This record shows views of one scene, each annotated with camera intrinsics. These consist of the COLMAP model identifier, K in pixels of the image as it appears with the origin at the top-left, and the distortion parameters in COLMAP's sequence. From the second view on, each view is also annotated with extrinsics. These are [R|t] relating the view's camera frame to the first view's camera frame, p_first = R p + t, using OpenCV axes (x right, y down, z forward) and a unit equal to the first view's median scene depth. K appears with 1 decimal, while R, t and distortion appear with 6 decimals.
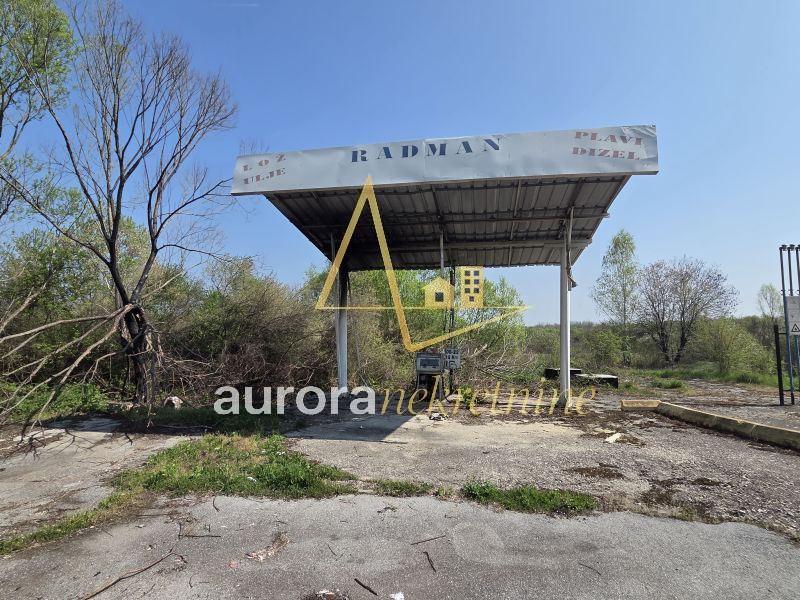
lens RADIAL K [[405.8, 0, 400.0], [0, 405.8, 300.0], [0, 0, 1]] dist [0.010693, 0.000019]
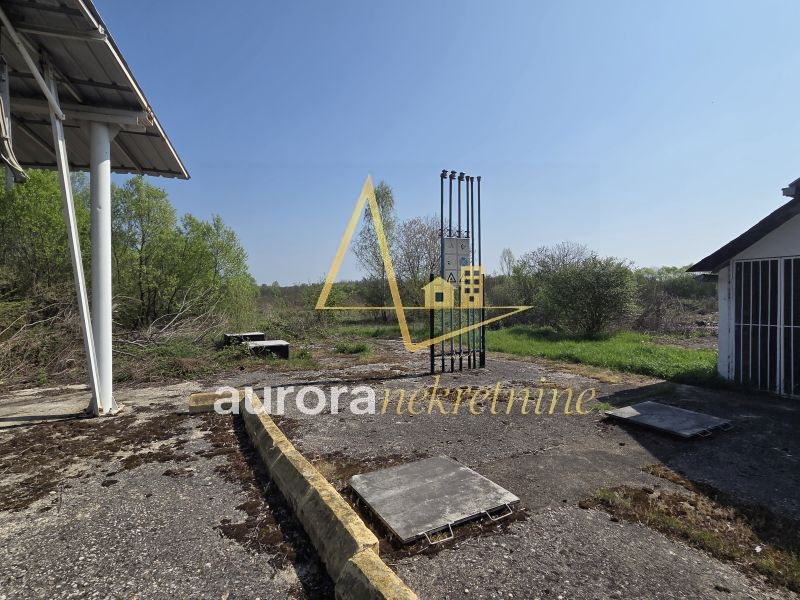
lens RADIAL K [[405.8, 0, 400.0], [0, 405.8, 300.0], [0, 0, 1]] dist [0.010693, 0.000019]
pose [[0.902629, -0.009587, 0.430314, 0.398439], [-0.035032, 0.994799, 0.095646, 0.029000], [-0.428992, -0.101407, 0.897598, 0.242054]]
